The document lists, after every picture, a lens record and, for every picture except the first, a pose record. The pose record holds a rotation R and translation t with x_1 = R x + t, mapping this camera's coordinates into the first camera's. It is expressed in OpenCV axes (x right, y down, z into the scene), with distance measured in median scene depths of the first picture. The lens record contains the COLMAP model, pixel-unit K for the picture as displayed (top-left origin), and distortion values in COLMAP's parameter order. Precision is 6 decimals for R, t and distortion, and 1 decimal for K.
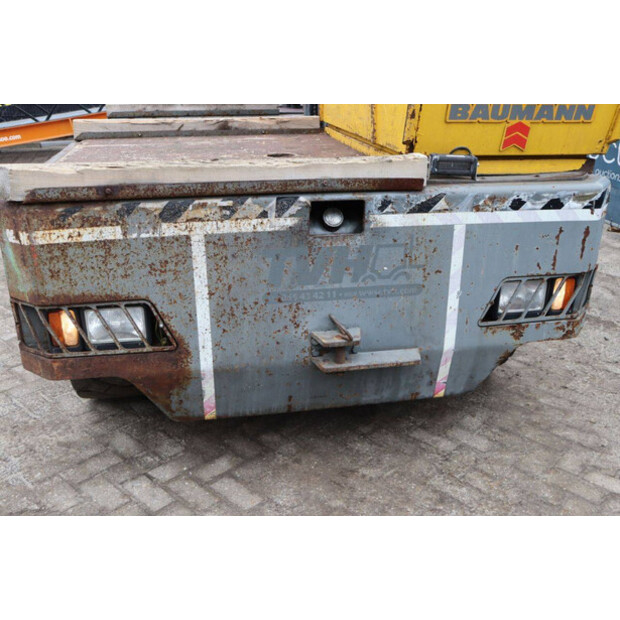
lens RADIAL K [[626.3, 0, 310.5], [0, 626.3, 313.5], [0, 0, 1]] dist [-0.057371, 0.000000]
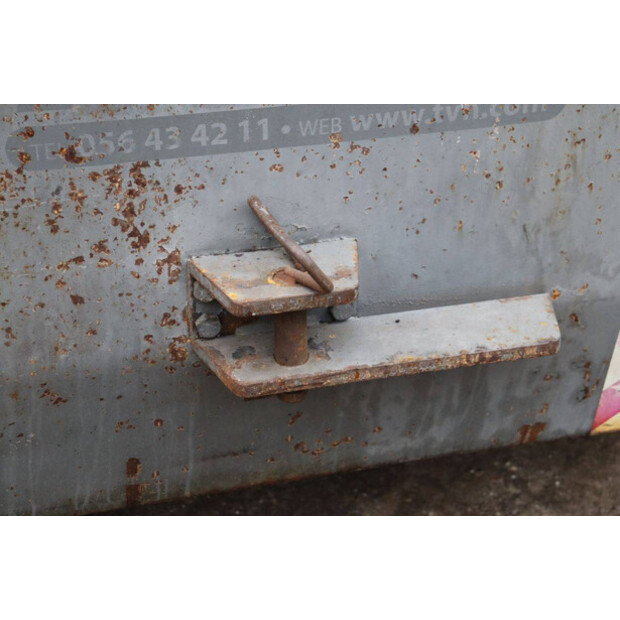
lens RADIAL K [[1453.7, 0, 311.6], [0, 1453.7, 310.3], [0, 0, 1]] dist [0.353678, 0.000000]
pose [[0.998214, -0.032970, 0.049821, 0.022876], [0.025379, 0.988963, 0.145976, -0.045199], [-0.054084, -0.144451, 0.988033, 0.313439]]
